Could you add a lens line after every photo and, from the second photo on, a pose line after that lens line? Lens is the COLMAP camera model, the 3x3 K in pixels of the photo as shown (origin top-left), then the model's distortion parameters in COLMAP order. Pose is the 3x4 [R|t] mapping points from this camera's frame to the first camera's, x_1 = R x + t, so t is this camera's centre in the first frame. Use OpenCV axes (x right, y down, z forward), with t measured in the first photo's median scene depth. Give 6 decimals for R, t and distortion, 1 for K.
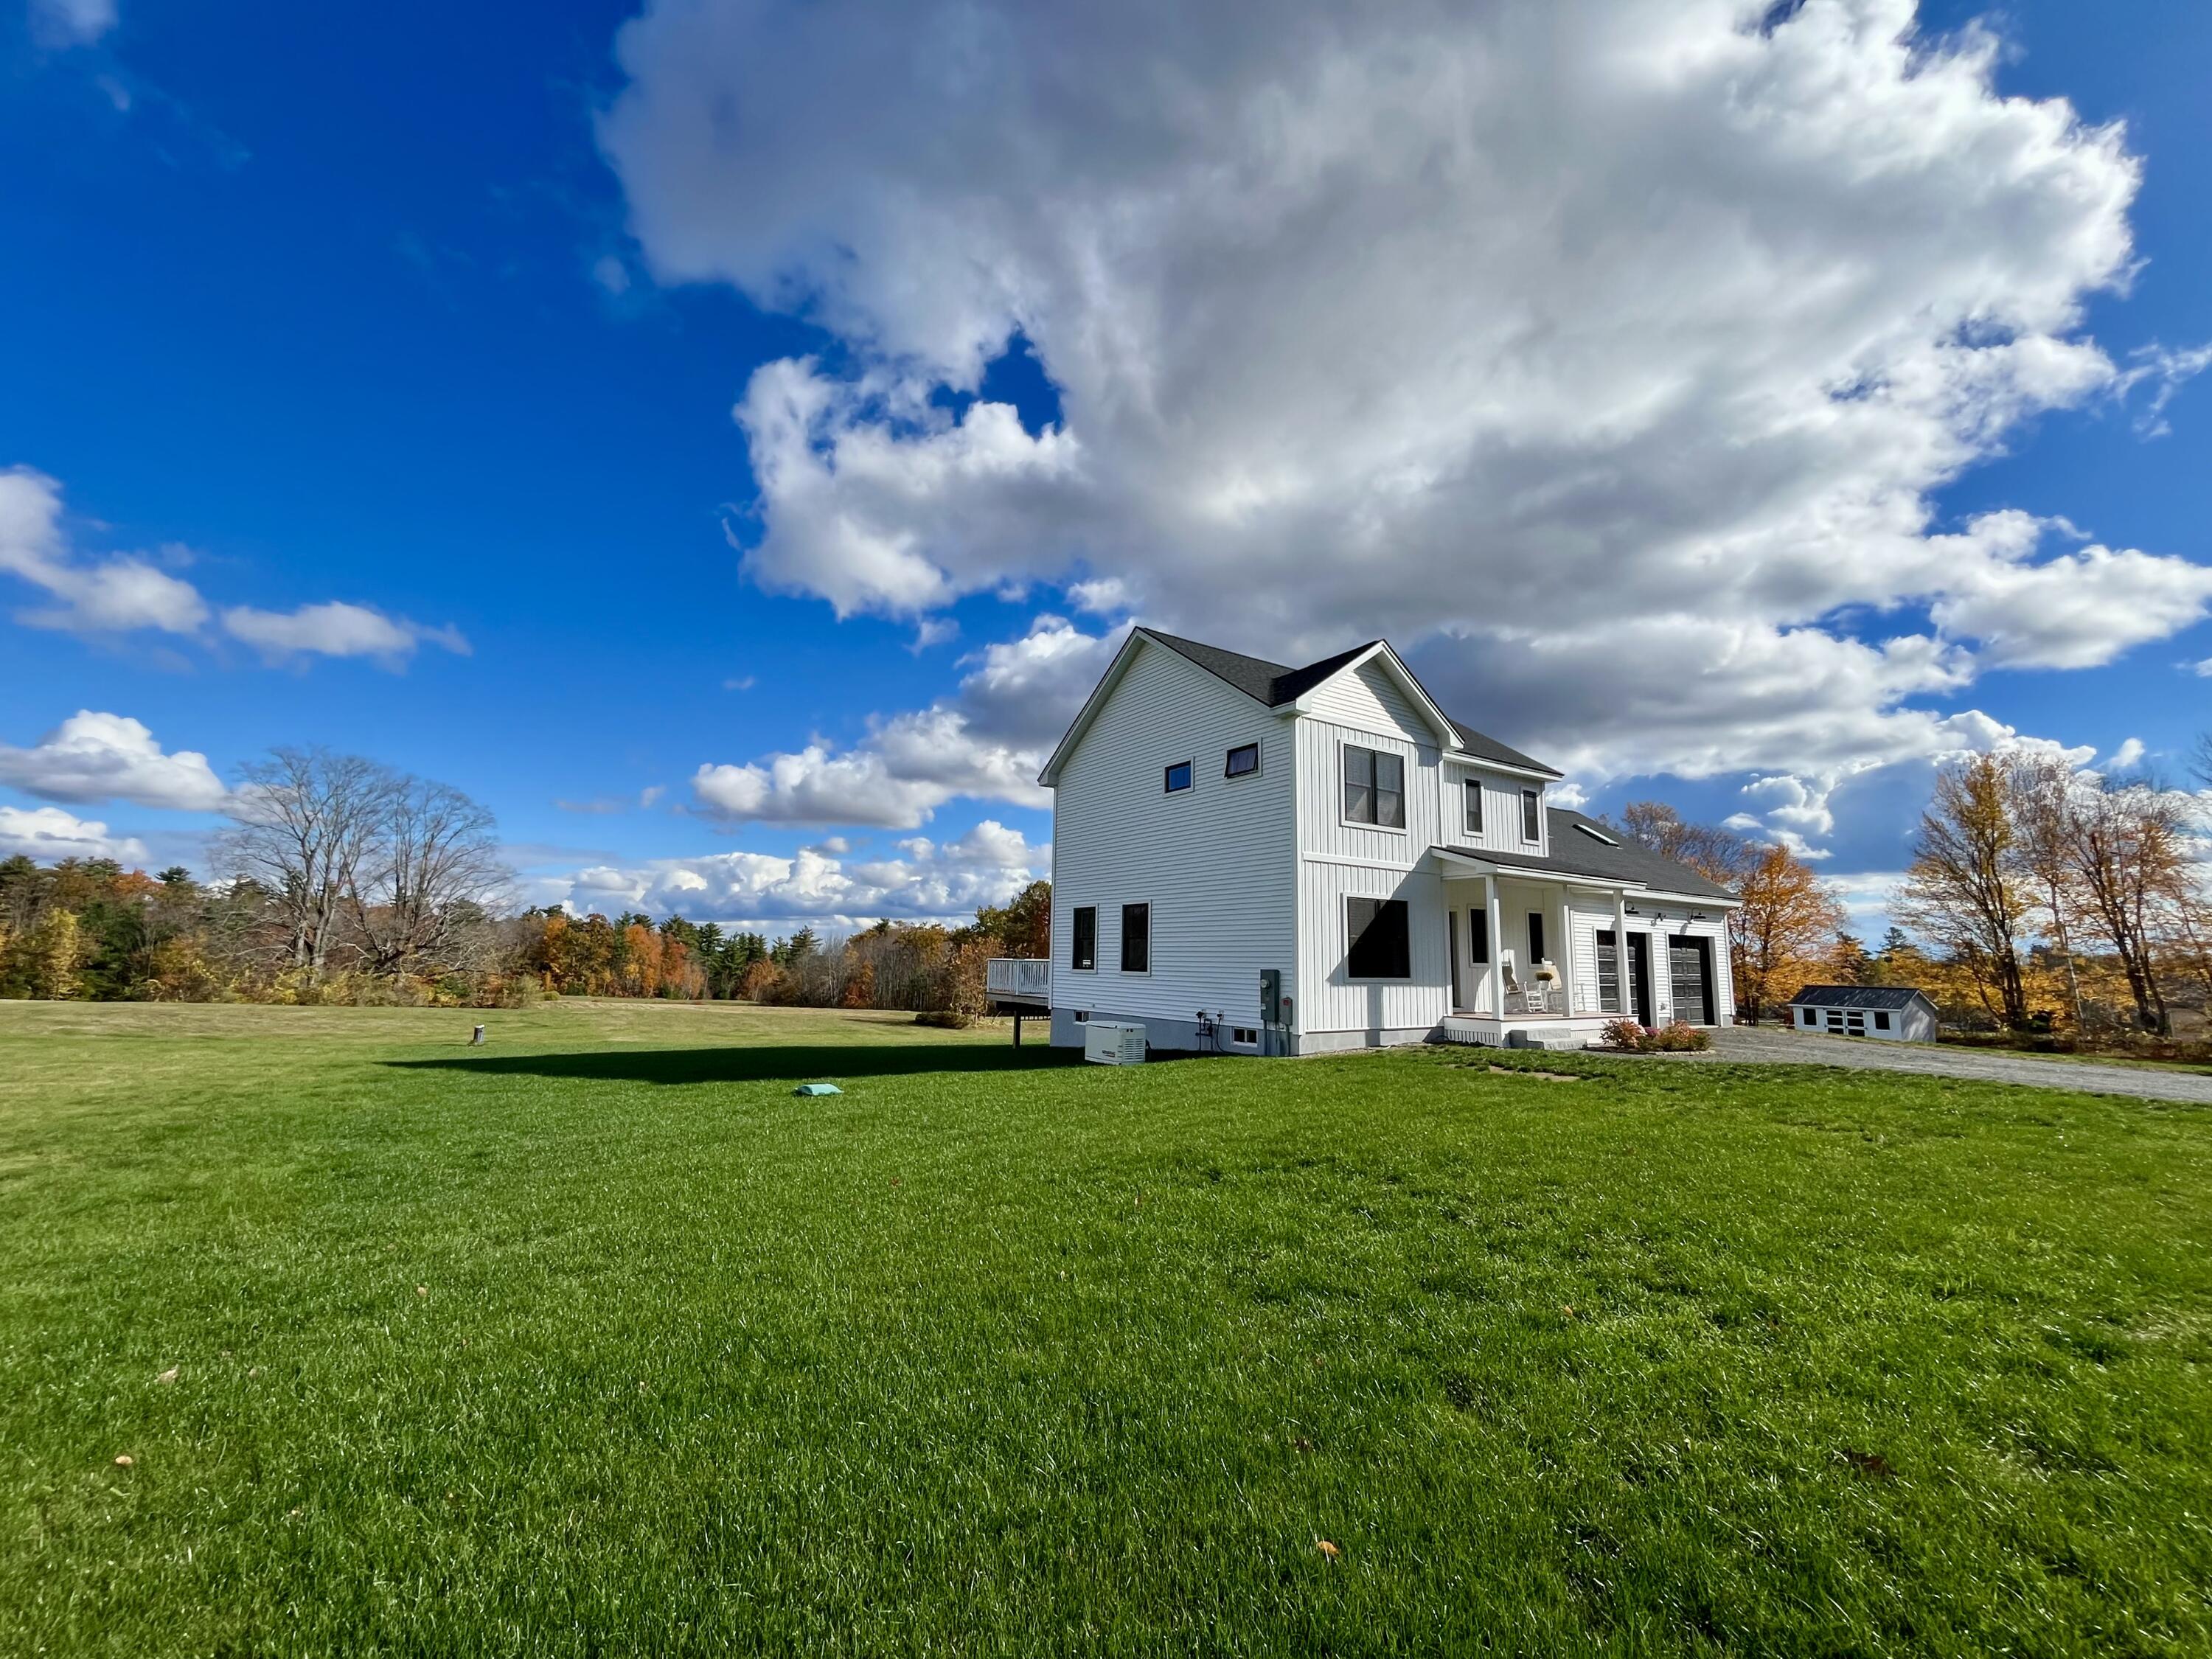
lens RADIAL K [[1004.3, 0, 1106.0], [0, 1004.3, 829.5], [0, 0, 1]] dist [-0.002702, 0.000033]
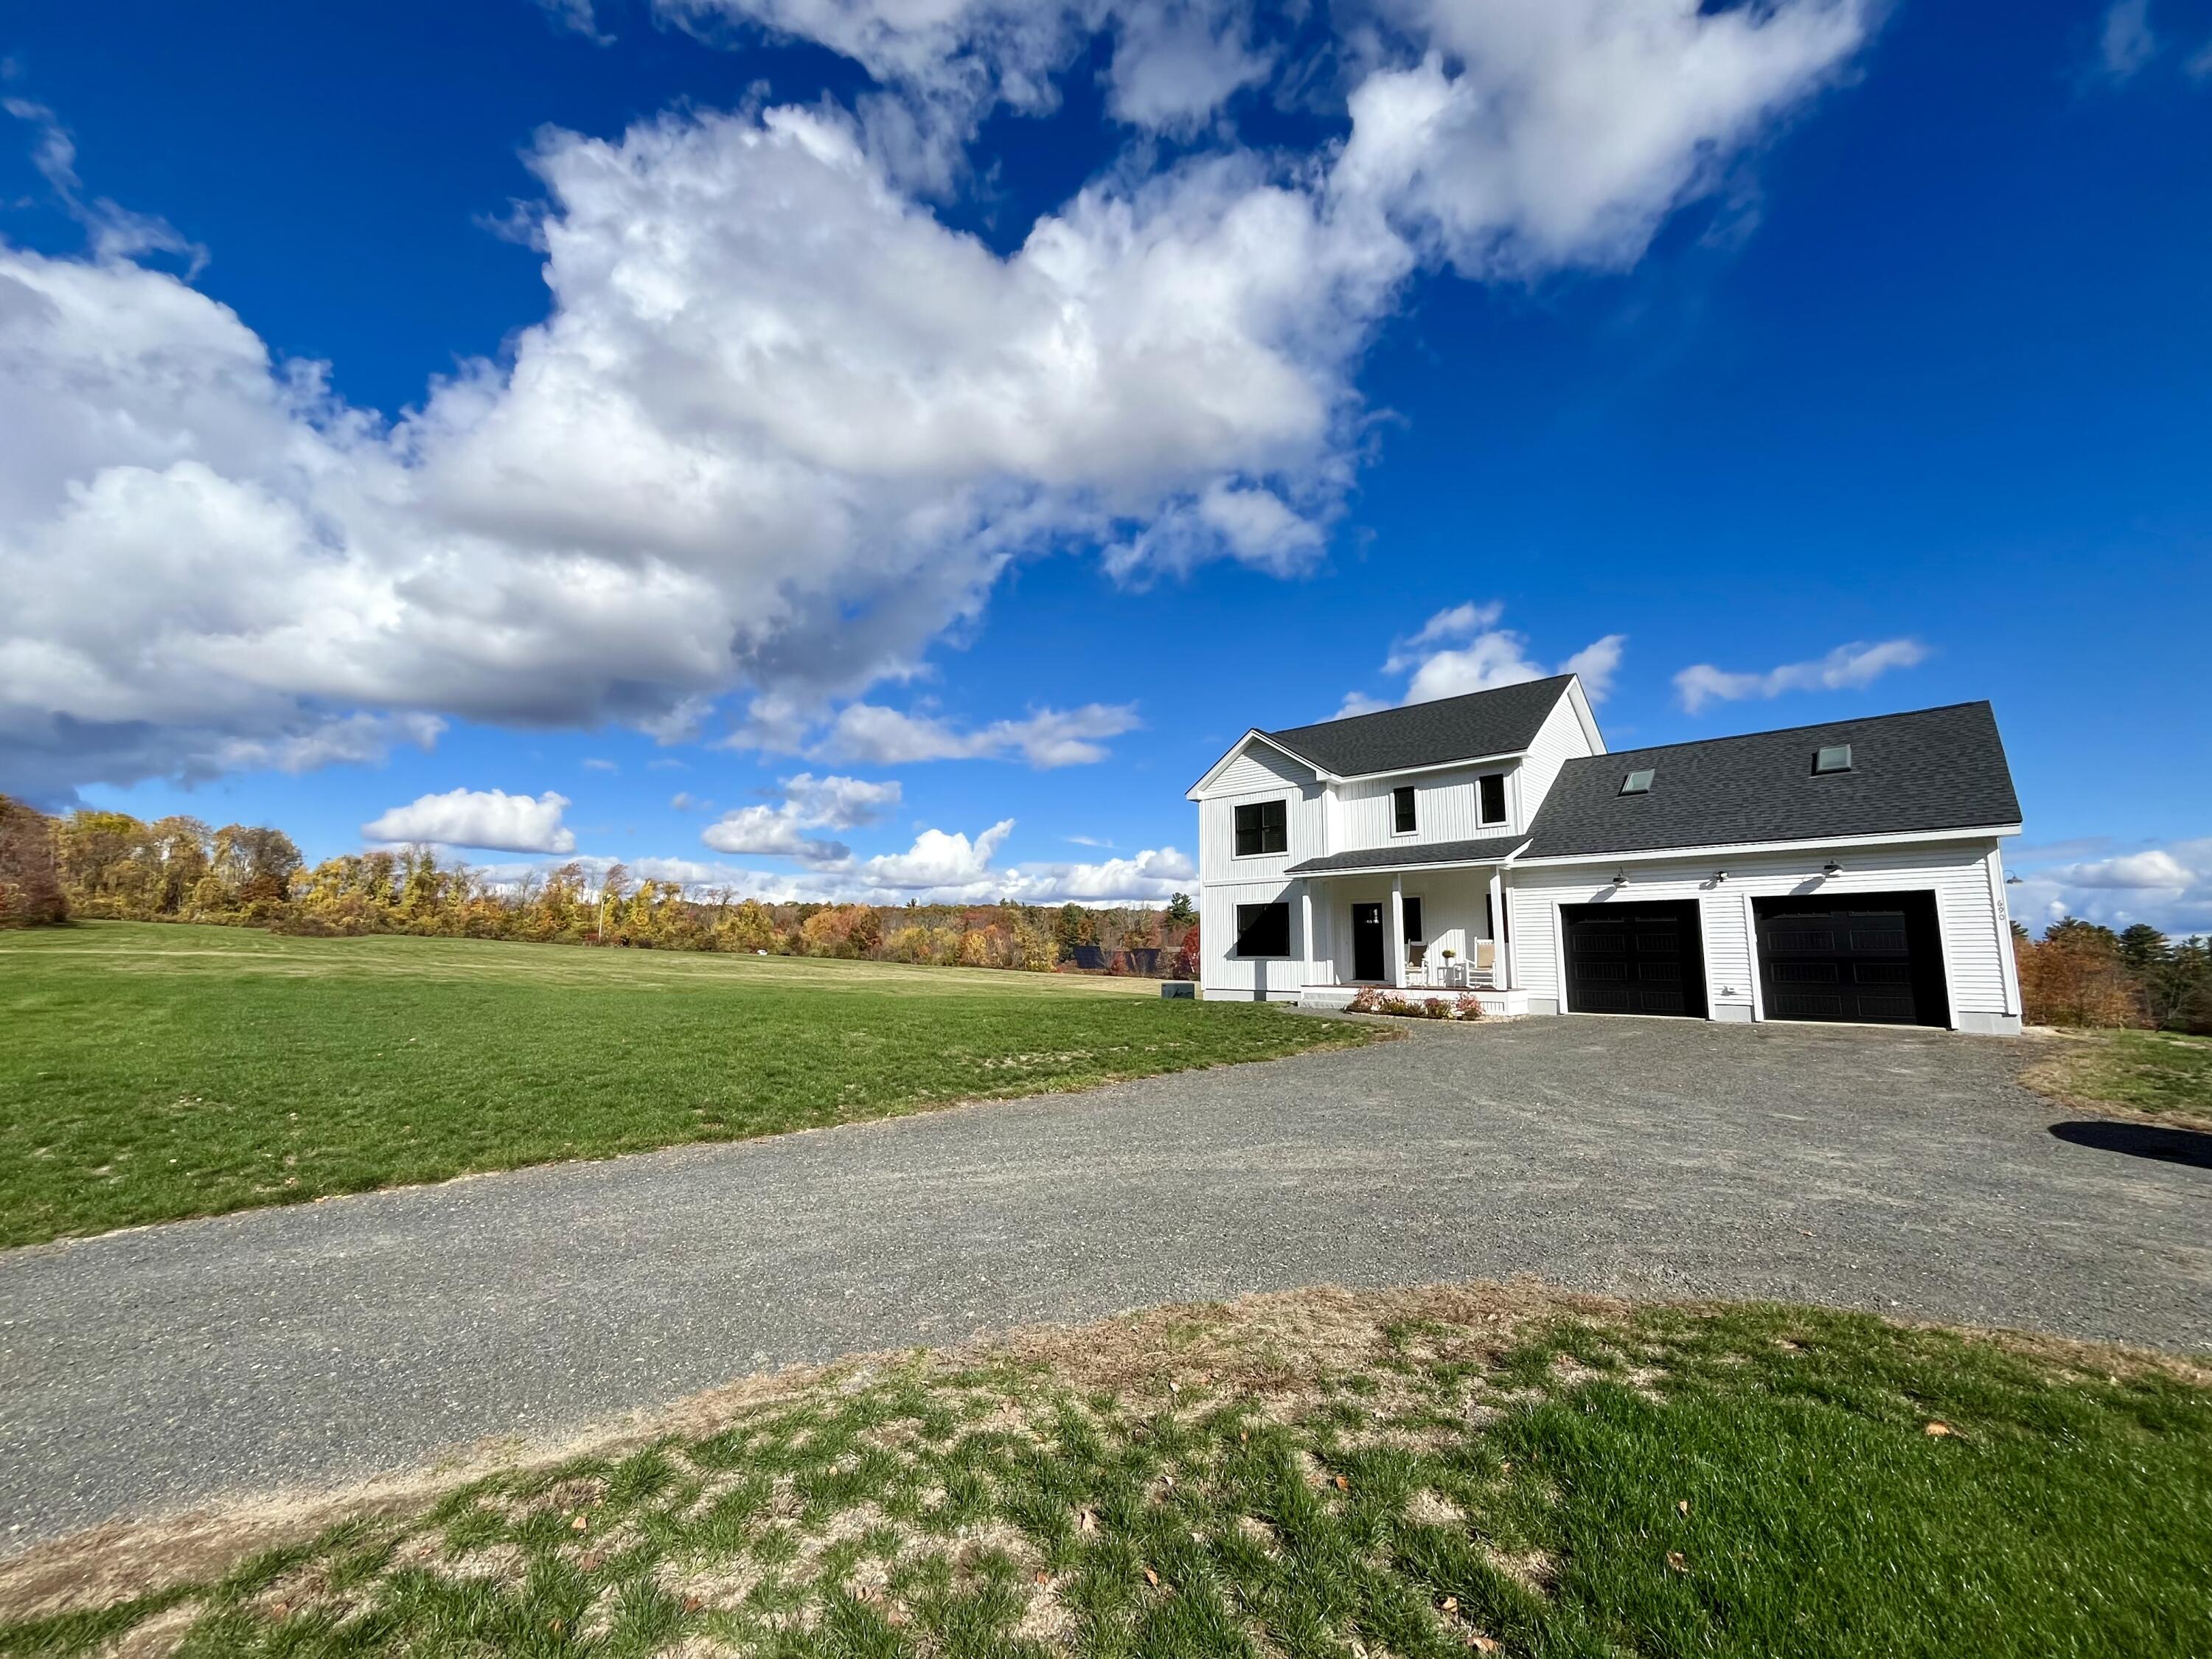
lens RADIAL K [[900.7, 0, 1096.2], [0, 900.7, 821.7], [0, 0, 1]] dist [-0.007943, 0.000373]
pose [[0.148516, -0.155744, -0.976569, 1.501666], [0.135352, 0.981428, -0.135935, 0.095826], [0.979603, -0.111992, 0.166838, 0.527556]]
